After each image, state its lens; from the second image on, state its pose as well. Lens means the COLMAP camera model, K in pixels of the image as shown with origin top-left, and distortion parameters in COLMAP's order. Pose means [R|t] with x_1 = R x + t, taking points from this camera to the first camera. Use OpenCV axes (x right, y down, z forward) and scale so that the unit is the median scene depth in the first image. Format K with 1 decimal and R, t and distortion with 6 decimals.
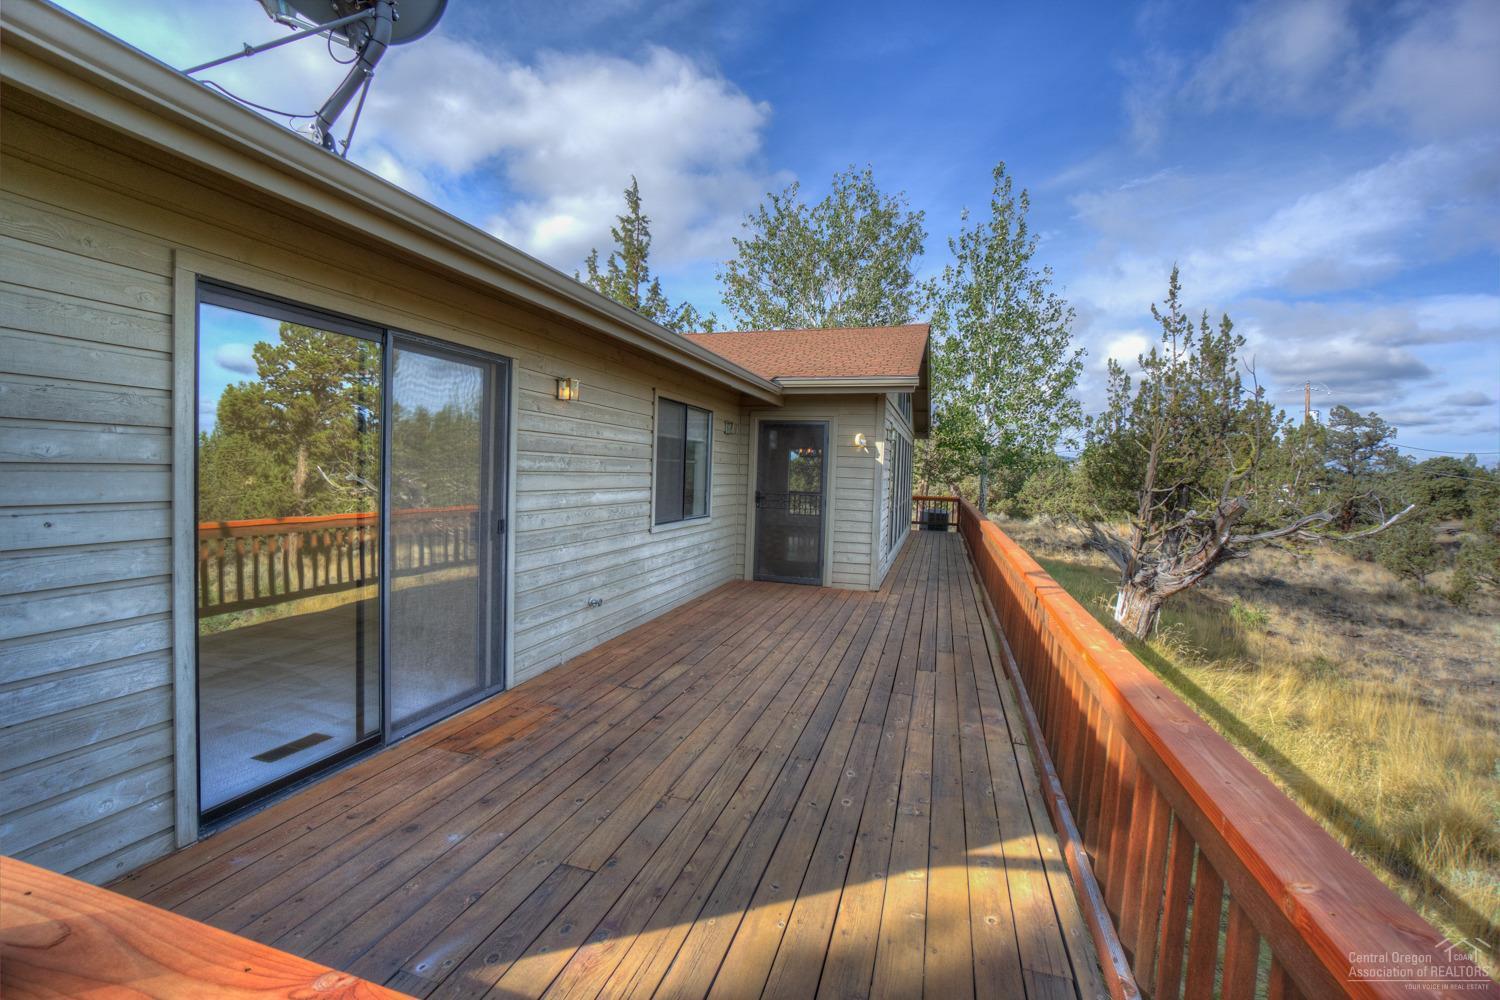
lens RADIAL K [[646.5, 0, 743.4], [0, 646.5, 470.2], [0, 0, 1]] dist [-0.000018, -0.000036]
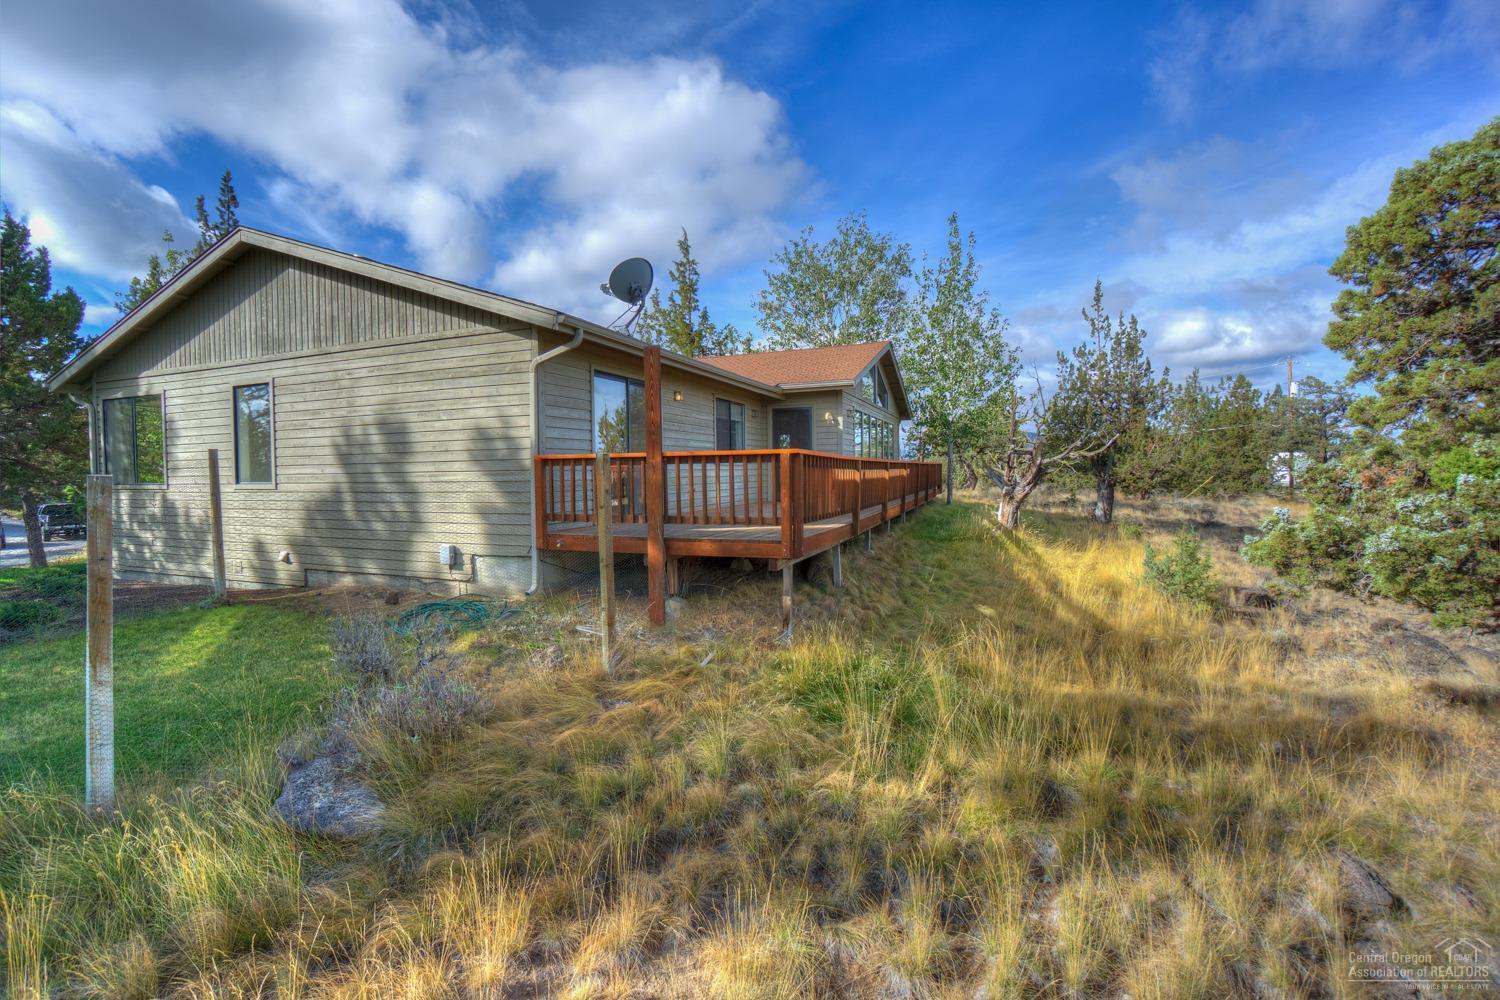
lens RADIAL K [[650.0, 0, 750.0], [0, 650.0, 500.0], [0, 0, 1]] dist [0.000562, 0.000183]
pose [[0.996420, -0.043809, -0.072307, 0.032756], [0.046703, 0.998154, 0.038829, 0.040340], [0.070473, -0.042067, 0.996626, -0.316288]]
